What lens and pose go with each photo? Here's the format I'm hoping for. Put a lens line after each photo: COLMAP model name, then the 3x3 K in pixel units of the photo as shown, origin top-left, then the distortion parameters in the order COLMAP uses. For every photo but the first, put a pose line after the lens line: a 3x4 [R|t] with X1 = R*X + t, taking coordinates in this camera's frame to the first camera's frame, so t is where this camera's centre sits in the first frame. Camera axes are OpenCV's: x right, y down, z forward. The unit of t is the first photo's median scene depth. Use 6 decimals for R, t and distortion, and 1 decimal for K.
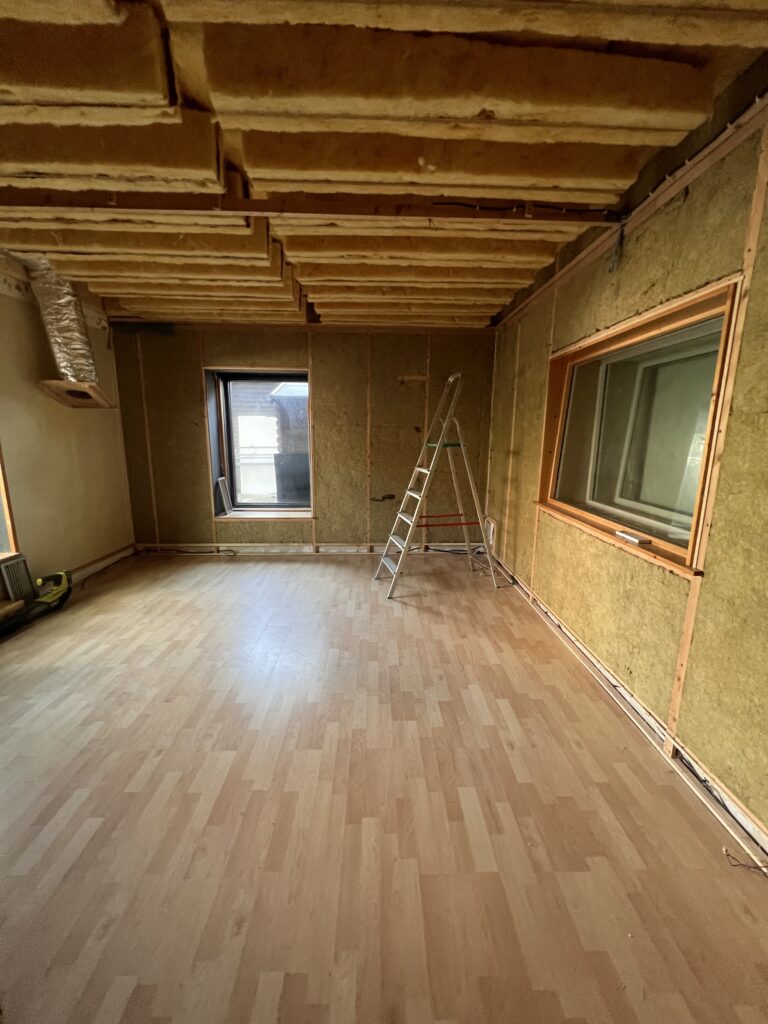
lens RADIAL K [[415.4, 0, 384.0], [0, 415.4, 512.0], [0, 0, 1]] dist [0.000151, 0.000059]
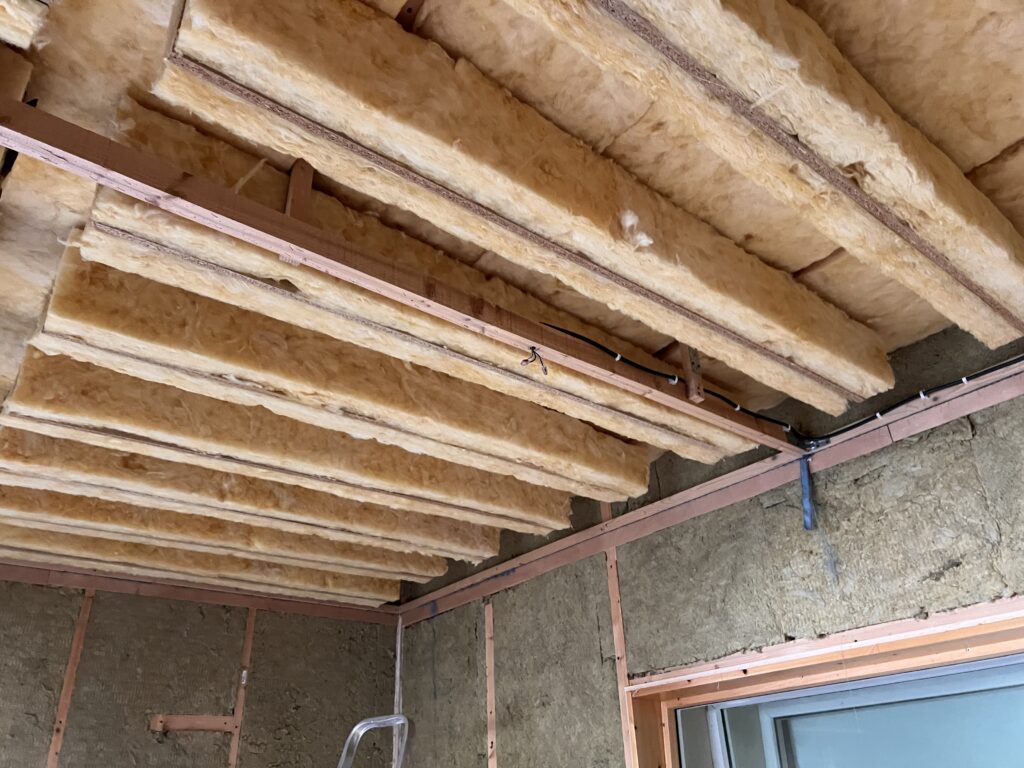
lens RADIAL K [[769.5, 0, 512.0], [0, 769.5, 384.0], [0, 0, 1]] dist [0.035714, -0.003106]
pose [[0.795317, 0.259635, 0.547778, -0.262565], [0.158555, 0.783081, -0.601369, -0.169993], [-0.585091, 0.565131, 0.581631, 0.469146]]
